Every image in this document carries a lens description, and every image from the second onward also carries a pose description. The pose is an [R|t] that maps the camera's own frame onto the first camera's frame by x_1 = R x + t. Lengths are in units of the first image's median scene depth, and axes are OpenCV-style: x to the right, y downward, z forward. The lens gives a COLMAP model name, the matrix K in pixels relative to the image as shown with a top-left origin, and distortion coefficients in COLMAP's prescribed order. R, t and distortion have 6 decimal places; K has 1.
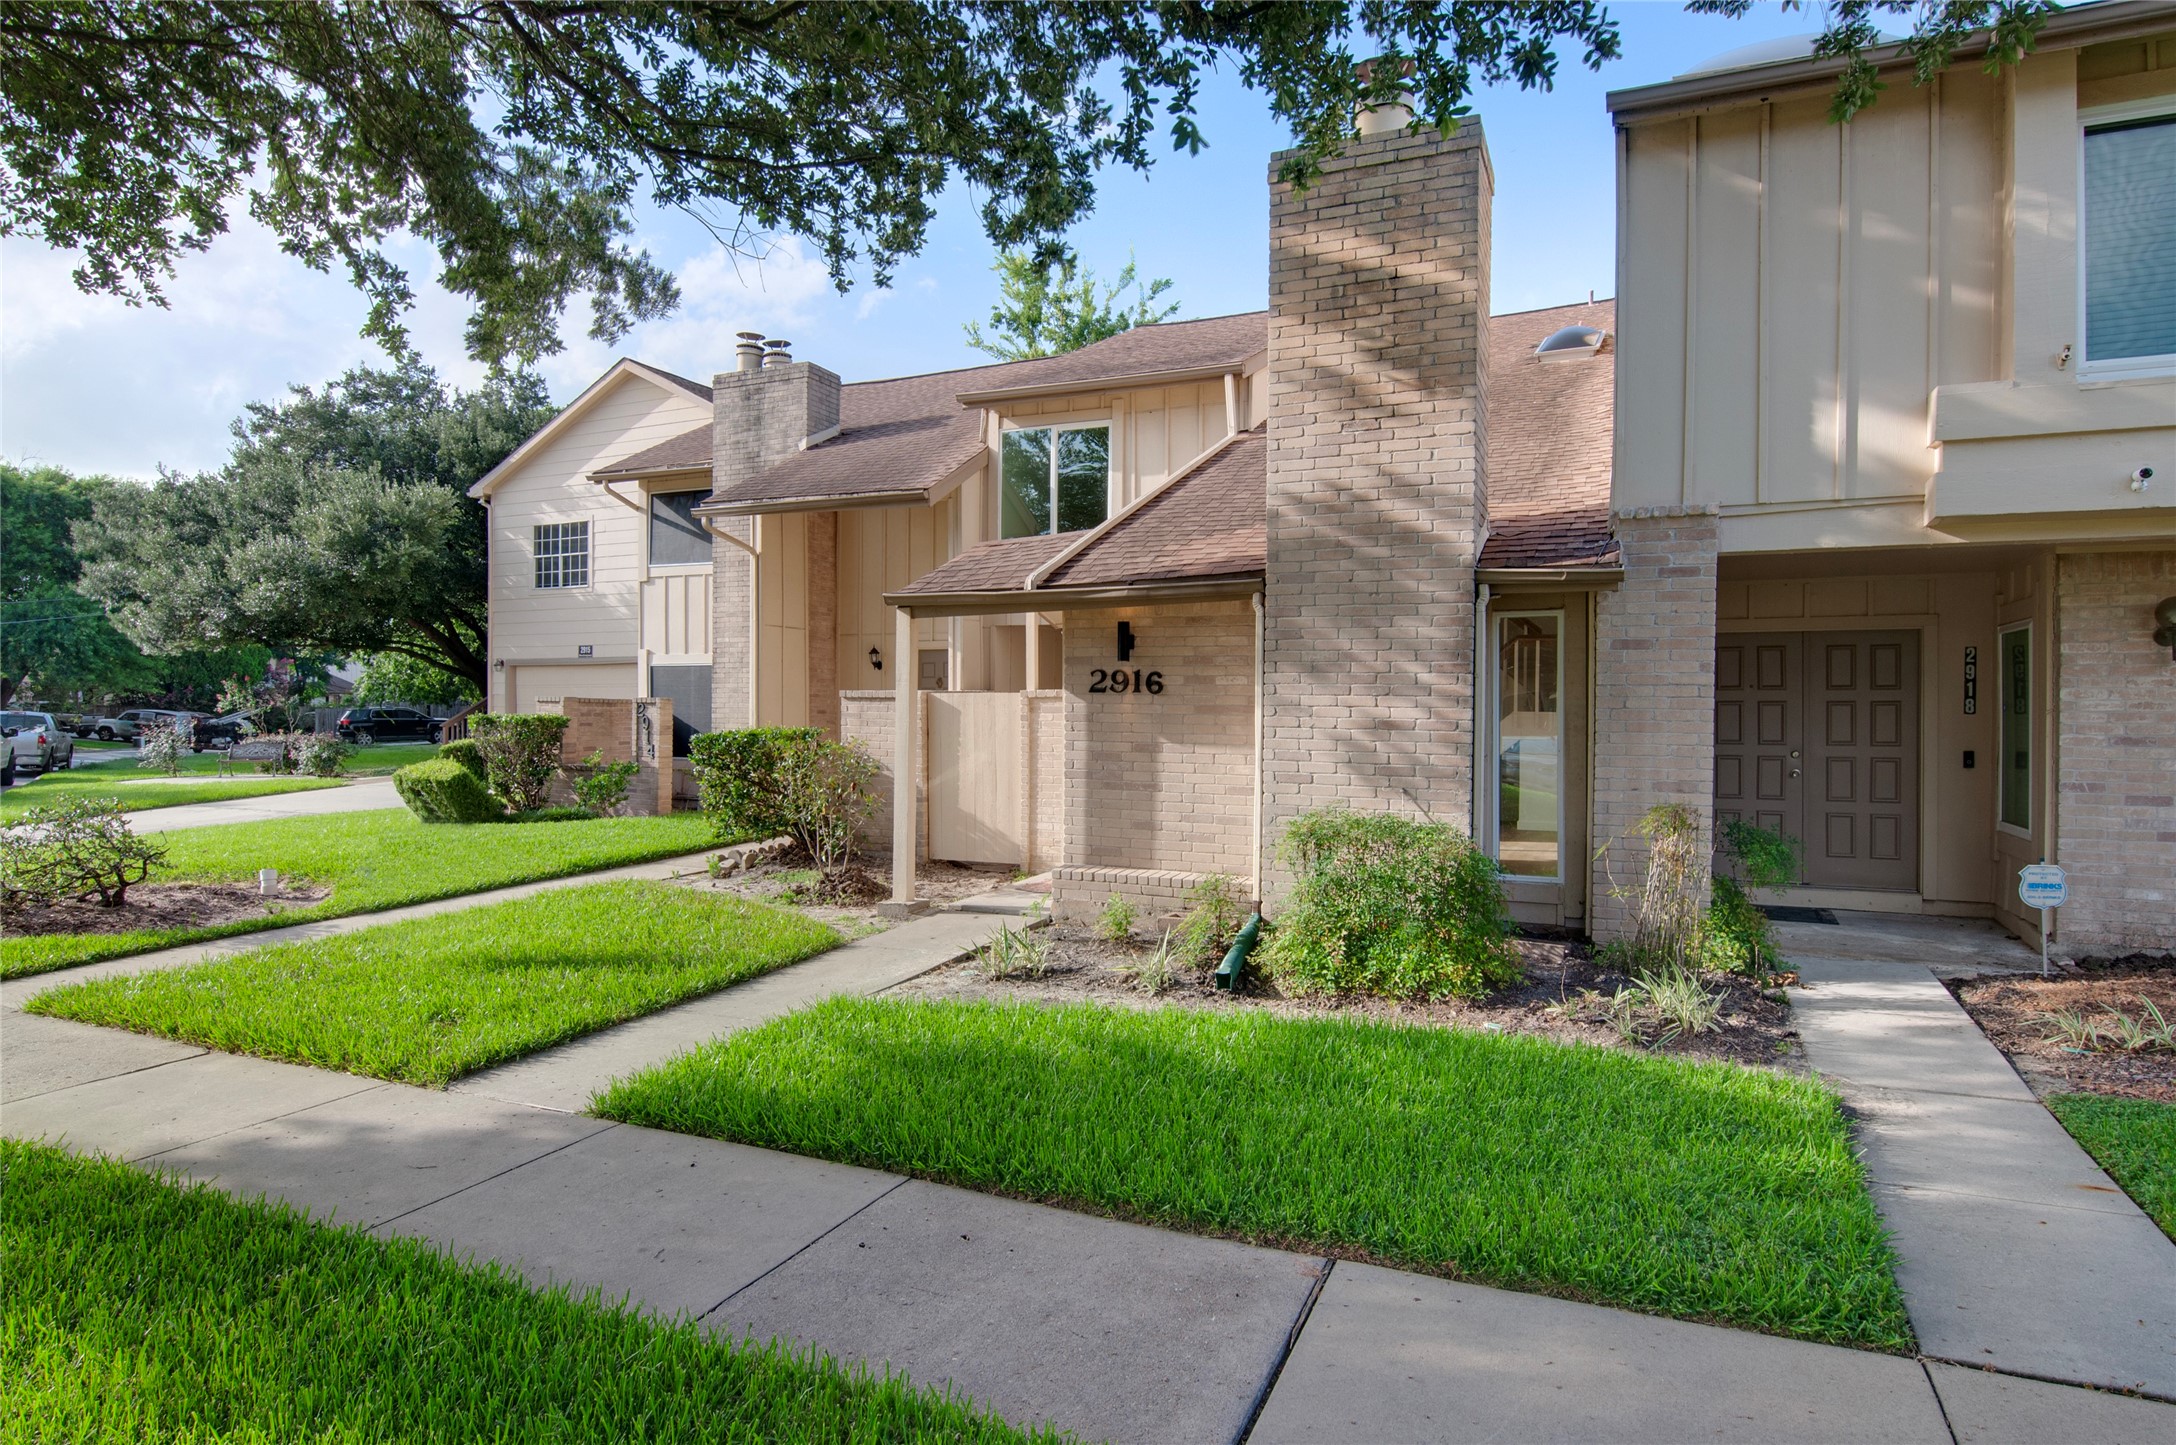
lens RADIAL K [[1172.2, 0, 1084.9], [0, 1172.2, 726.9], [0, 0, 1]] dist [0.001235, -0.015411]
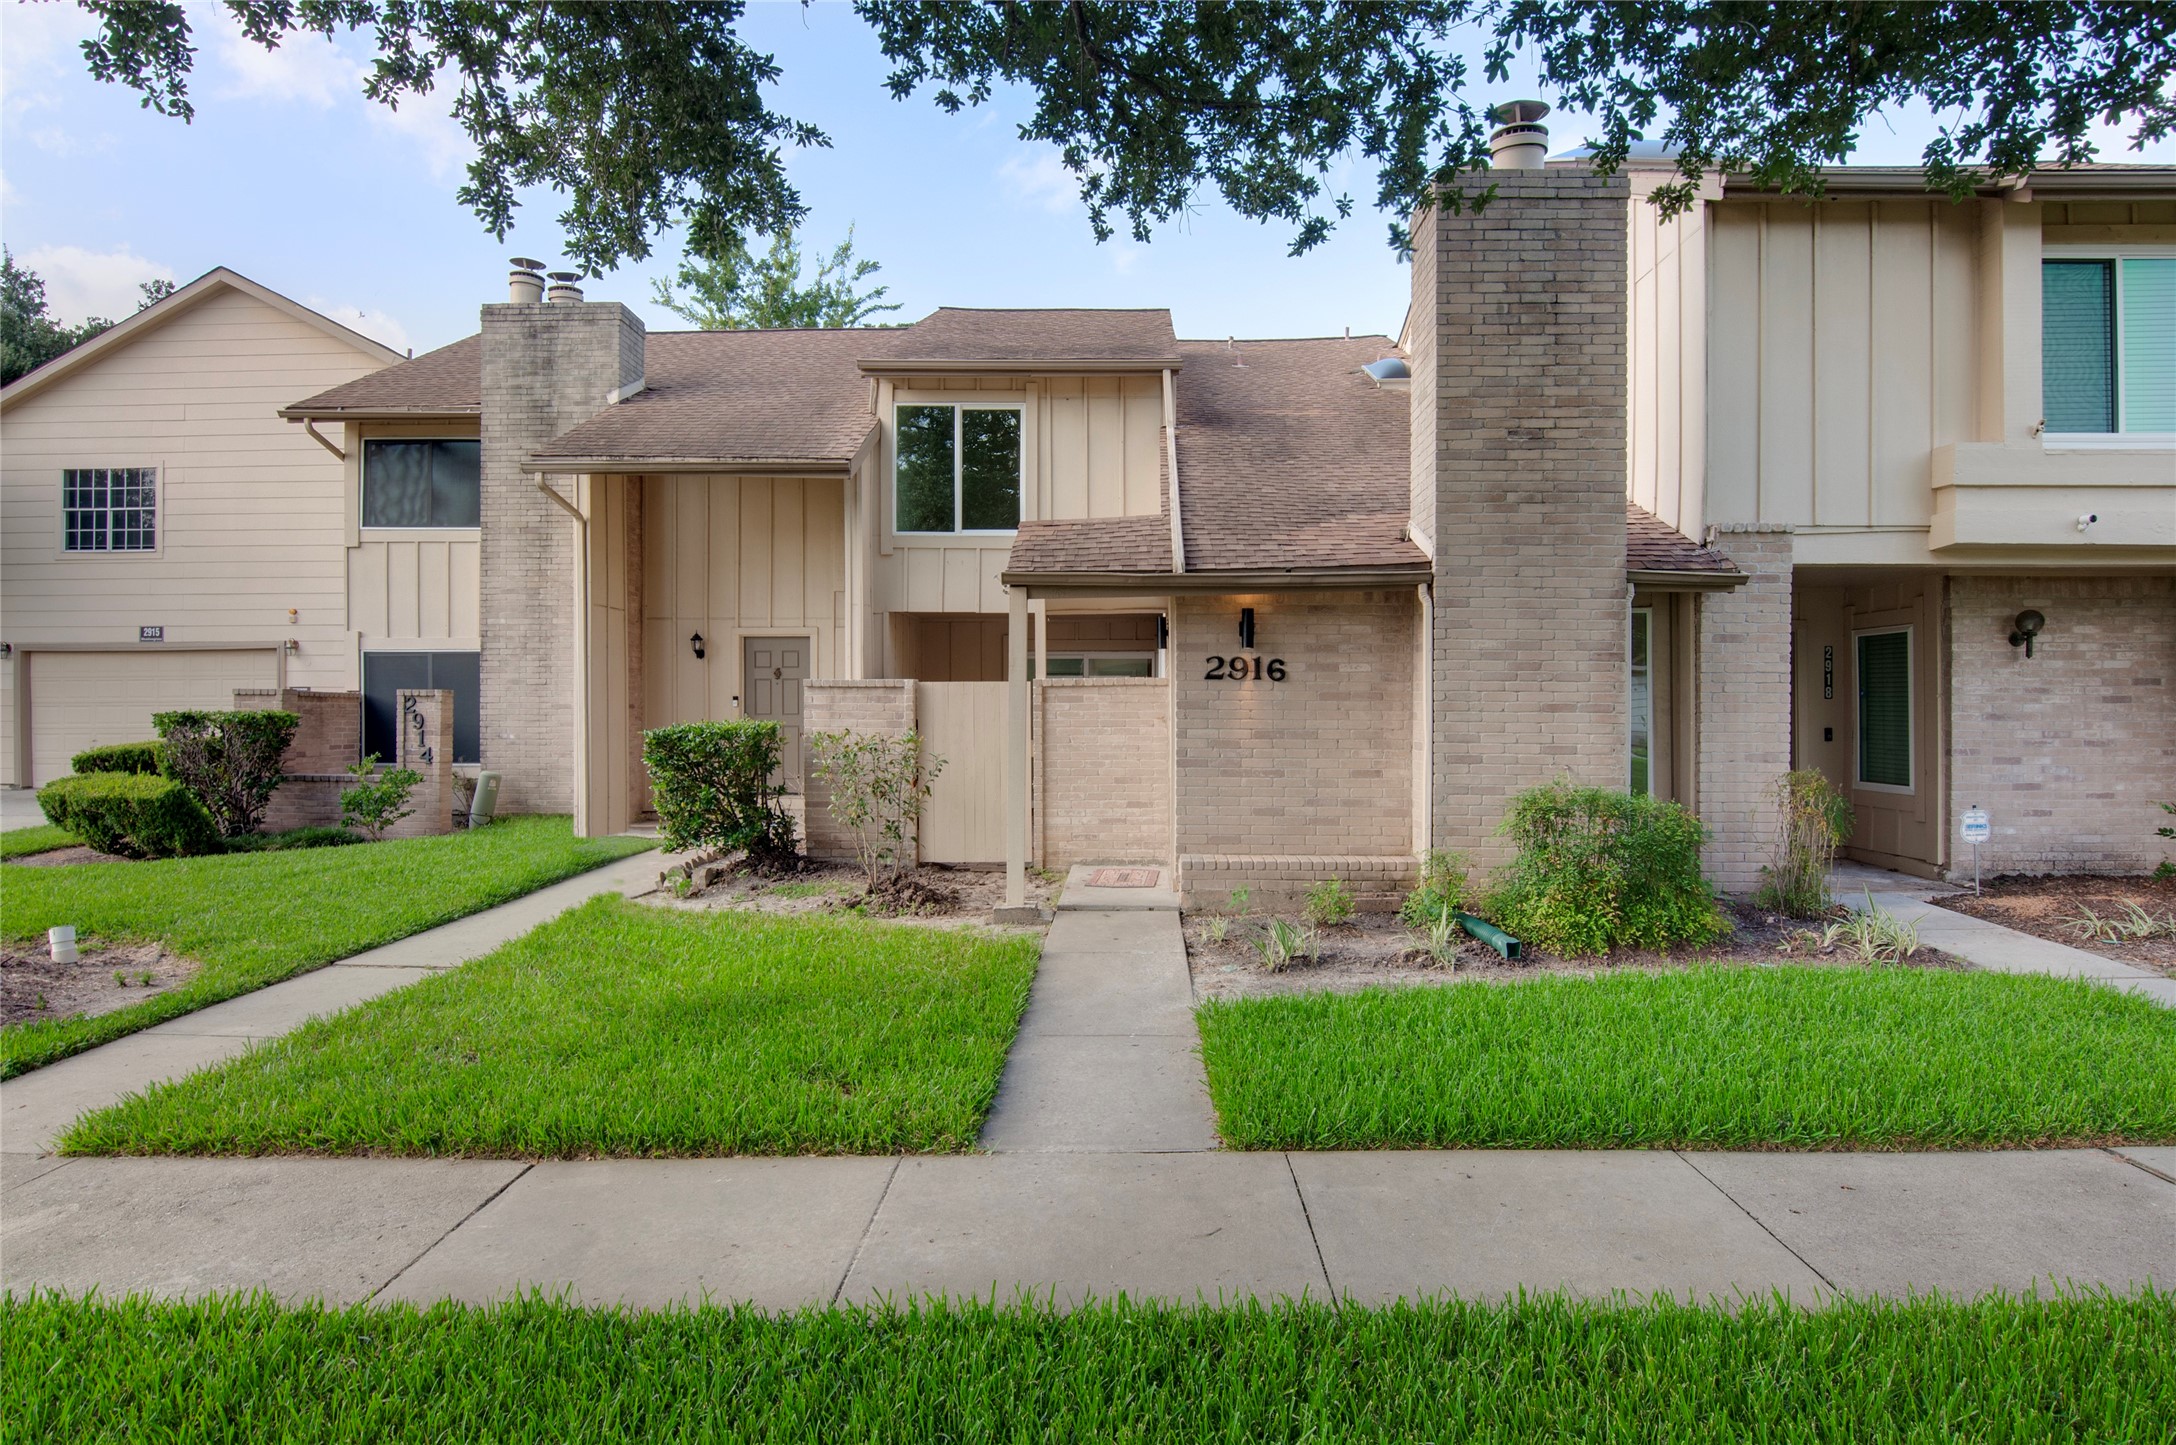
lens RADIAL K [[1175.7, 0, 1080.9], [0, 1175.7, 718.1], [0, 0, 1]] dist [0.000617, -0.015476]
pose [[0.922156, -0.008699, 0.386721, -0.564430], [0.011222, 0.999928, -0.004267, 0.007353], [-0.386656, 0.008274, 0.922187, 0.151536]]
